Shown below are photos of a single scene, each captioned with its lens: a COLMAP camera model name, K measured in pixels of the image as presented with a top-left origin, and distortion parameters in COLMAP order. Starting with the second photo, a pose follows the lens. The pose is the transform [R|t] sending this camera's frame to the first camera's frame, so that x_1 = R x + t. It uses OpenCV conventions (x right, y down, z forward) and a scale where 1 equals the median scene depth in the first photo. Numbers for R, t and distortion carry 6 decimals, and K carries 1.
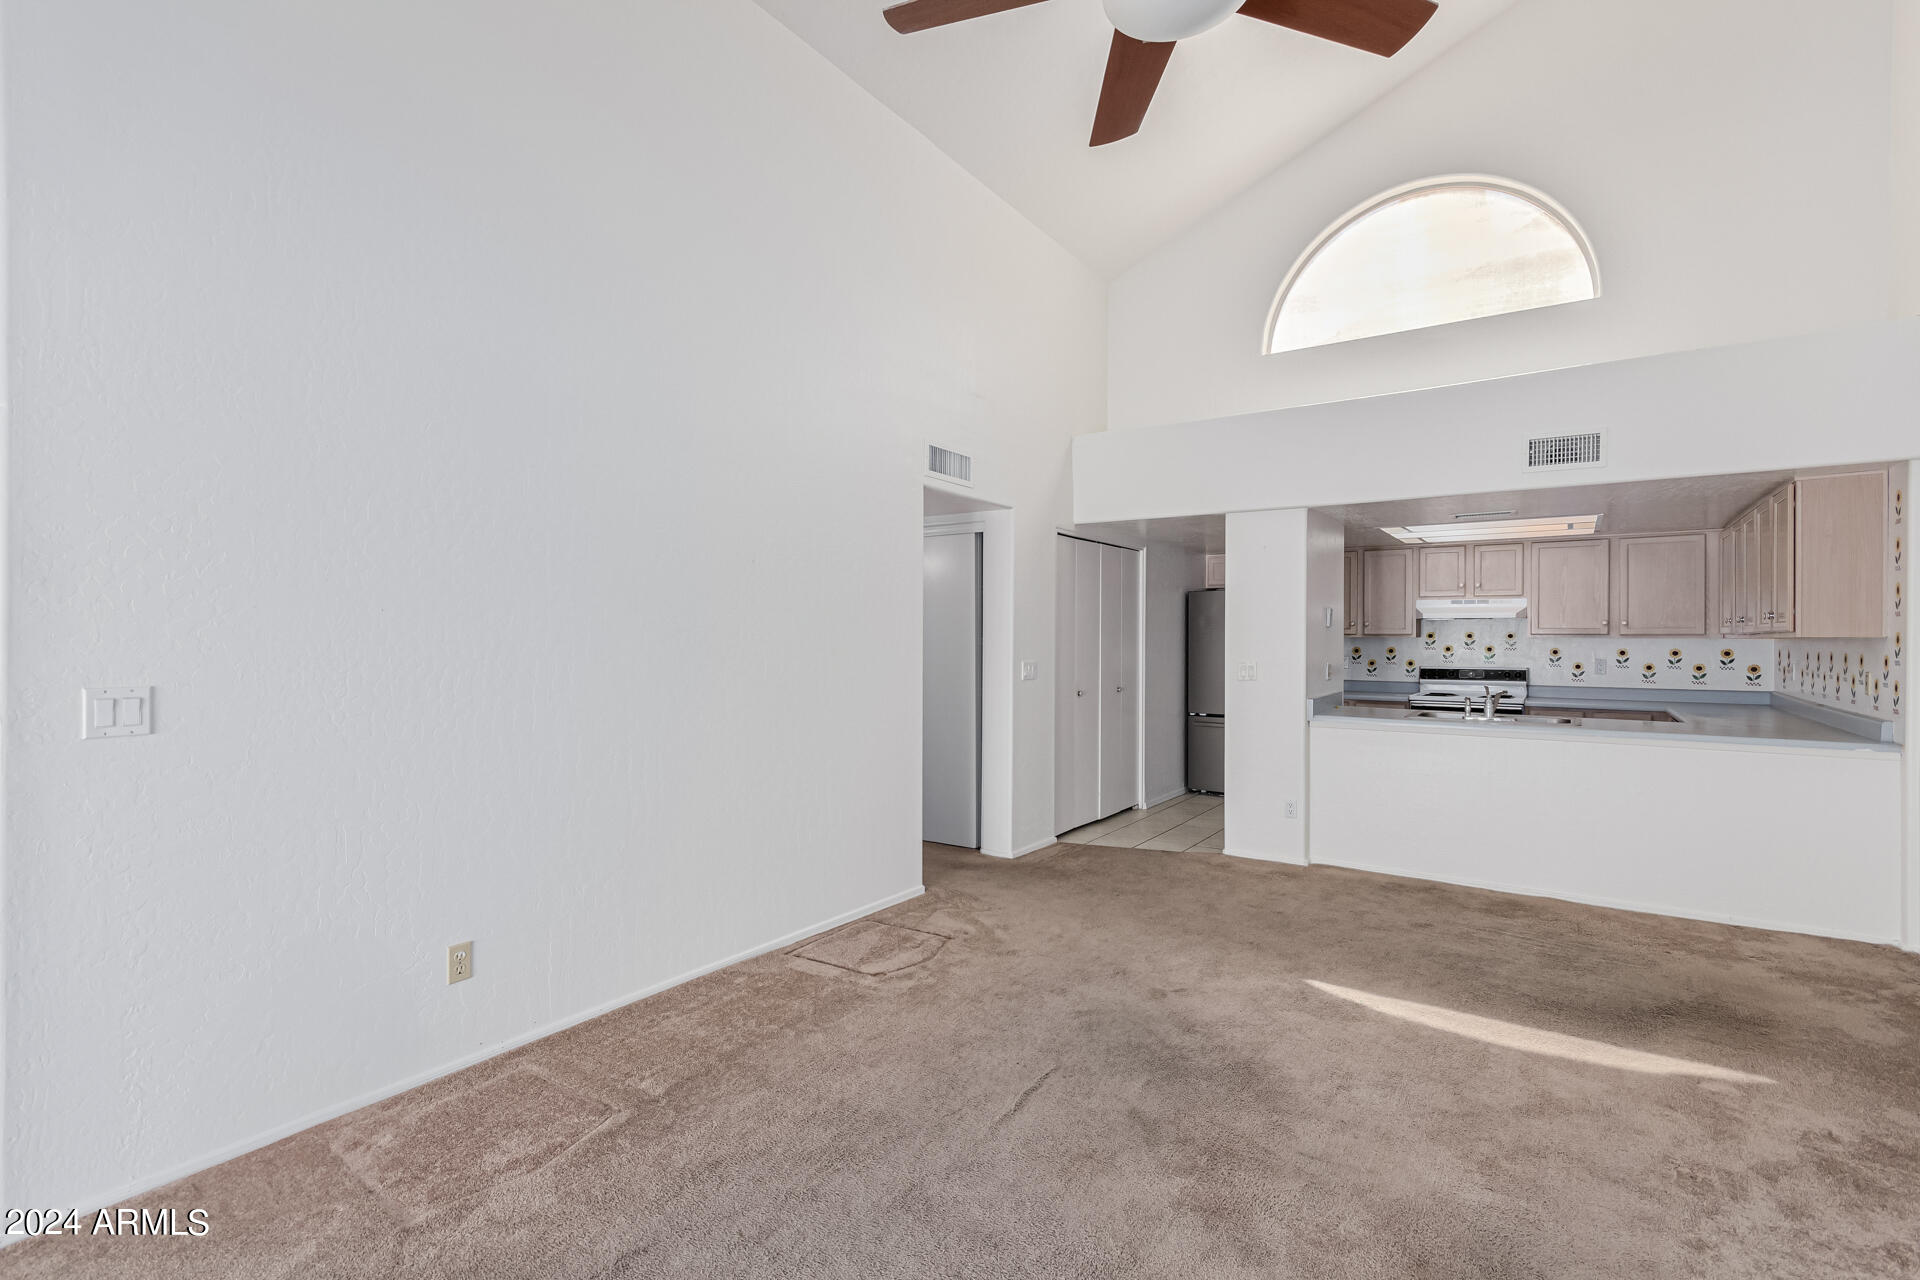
lens RADIAL K [[881.1, 0, 956.9], [0, 881.1, 644.6], [0, 0, 1]] dist [0.003414, -0.000527]
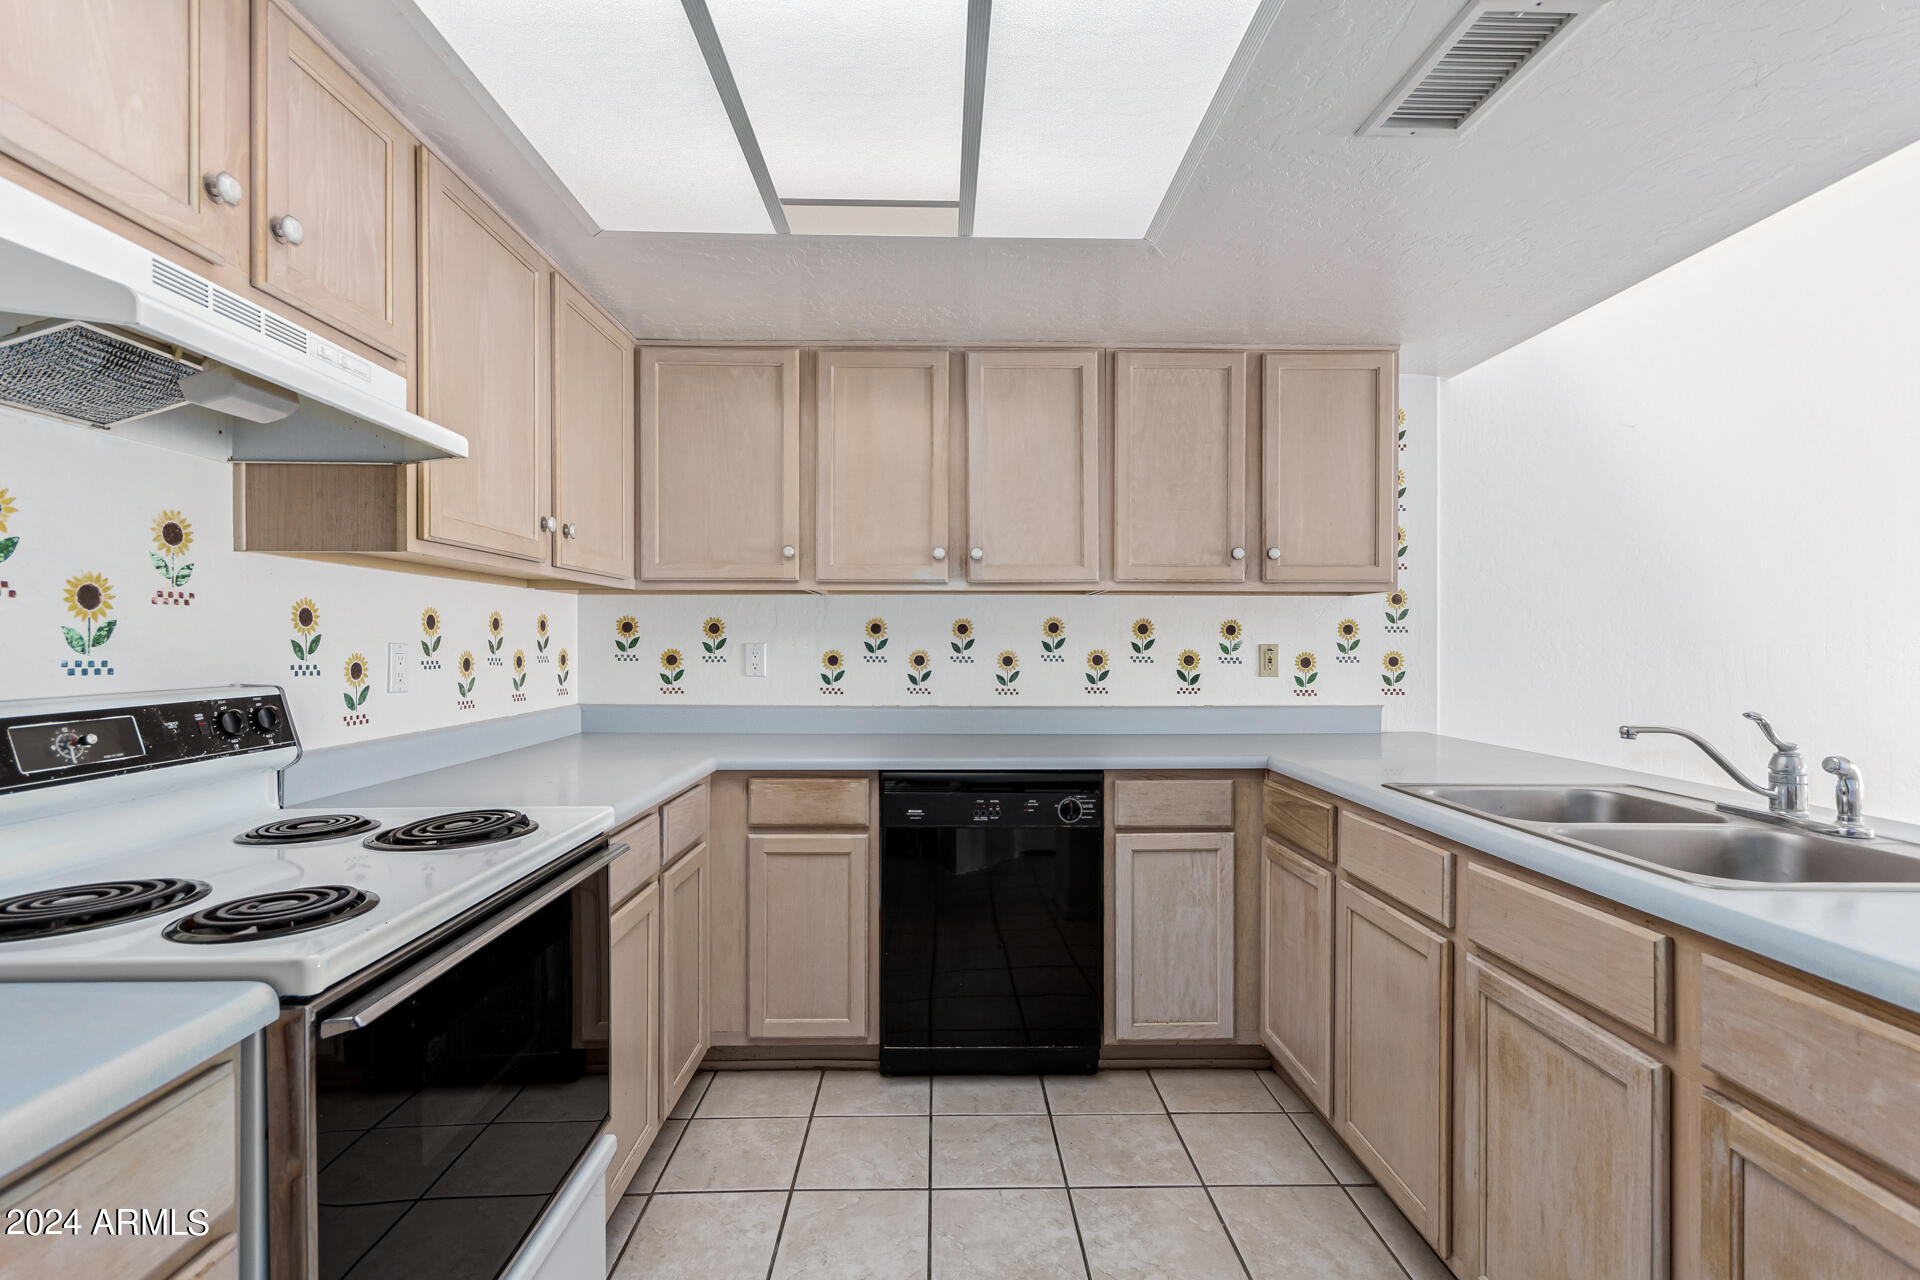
lens RADIAL K [[881.1, 0, 956.8], [0, 881.1, 642.3], [0, 0, 1]] dist [0.003414, -0.000527]
pose [[-0.562842, -0.010932, 0.826493, 0.363307], [-0.013195, 0.999904, 0.004240, 0.011975], [-0.826459, -0.008519, -0.562932, 0.973115]]
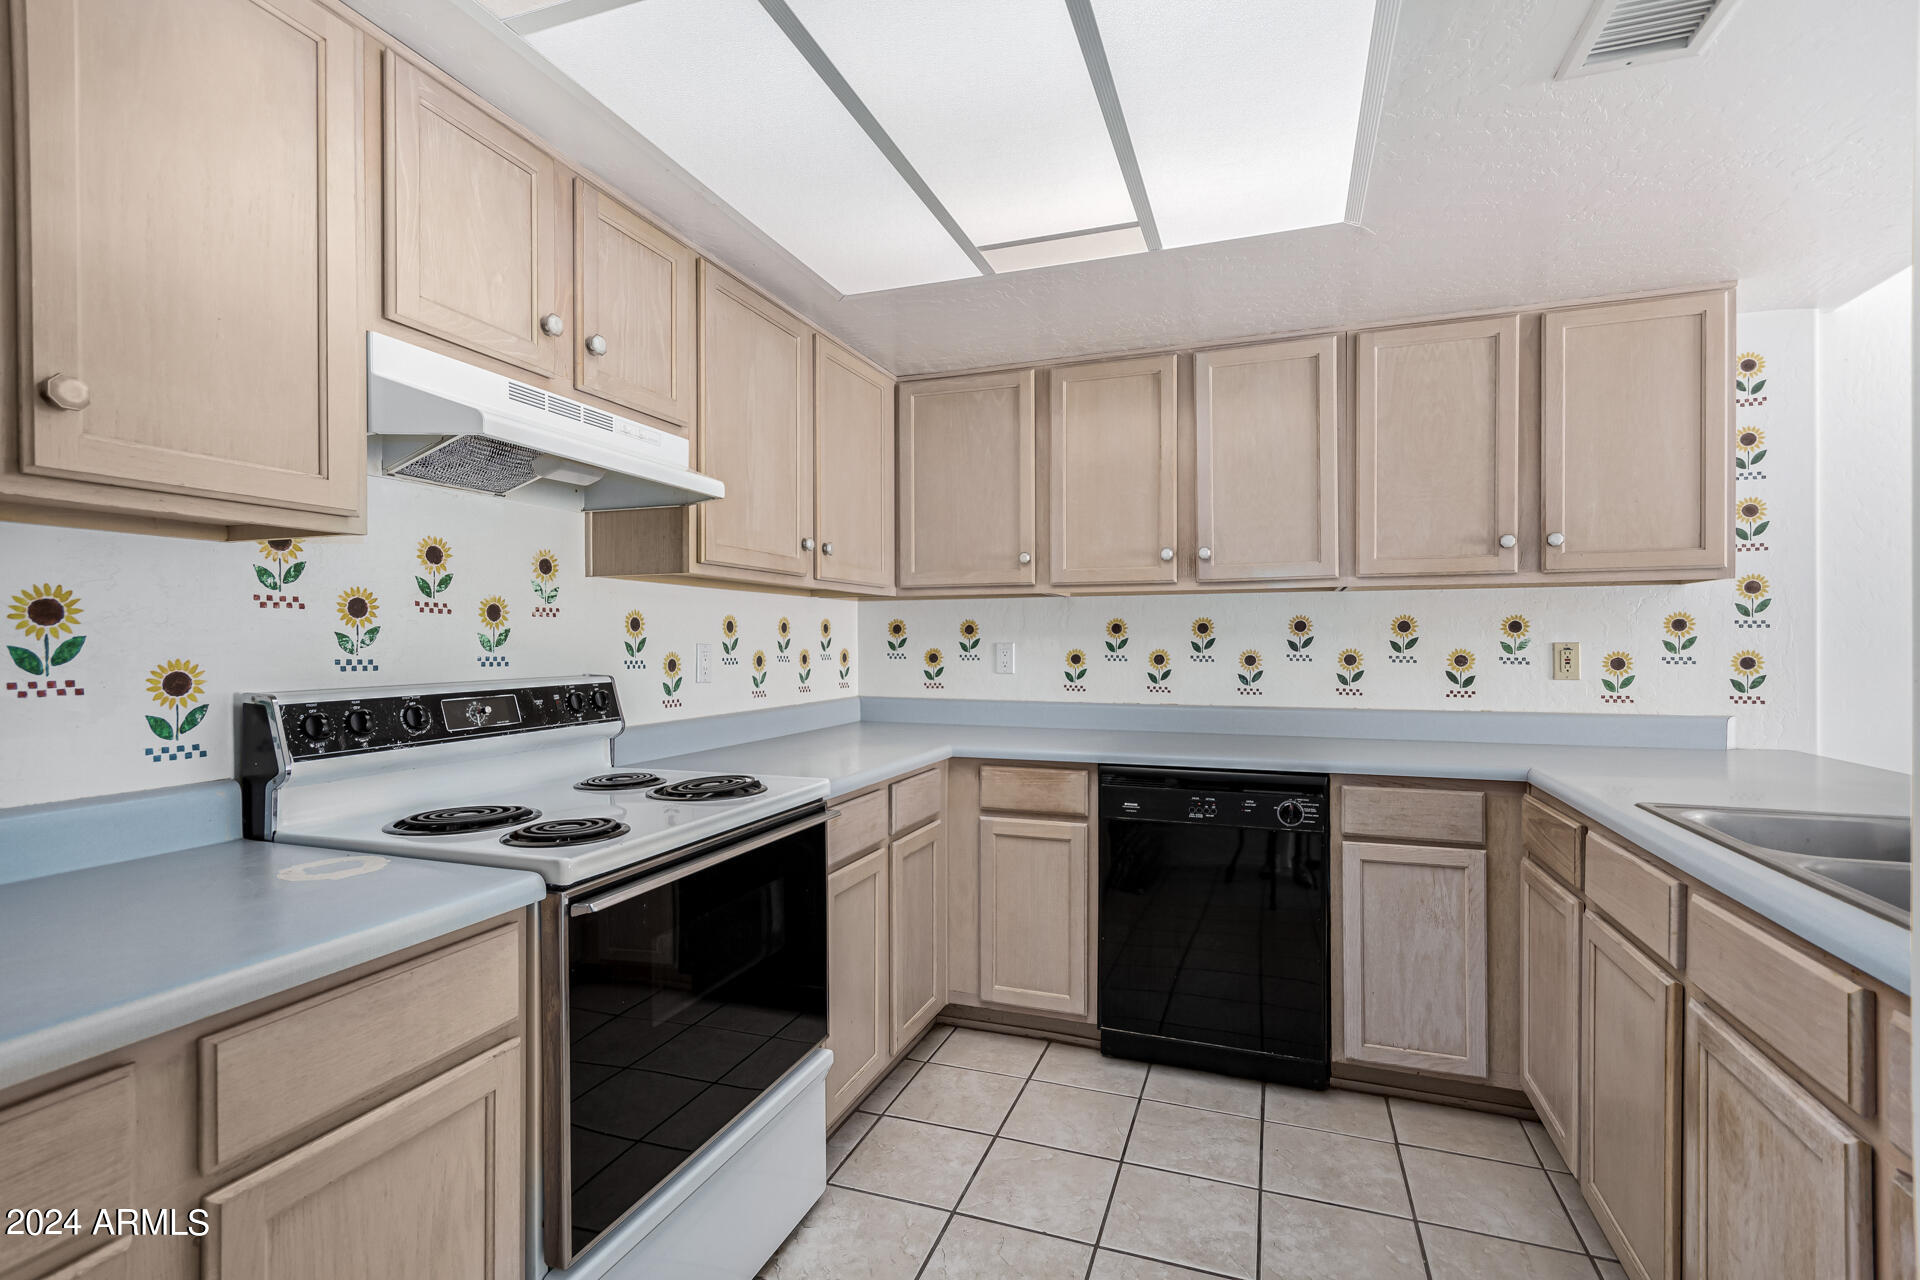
lens RADIAL K [[881.1, 0, 953.7], [0, 881.1, 639.5], [0, 0, 1]] dist [0.003414, -0.000527]
pose [[-0.227722, -0.007087, 0.973700, 0.324148], [-0.007444, 0.999957, 0.005537, 0.011280], [-0.973698, -0.005988, -0.227765, 0.943085]]
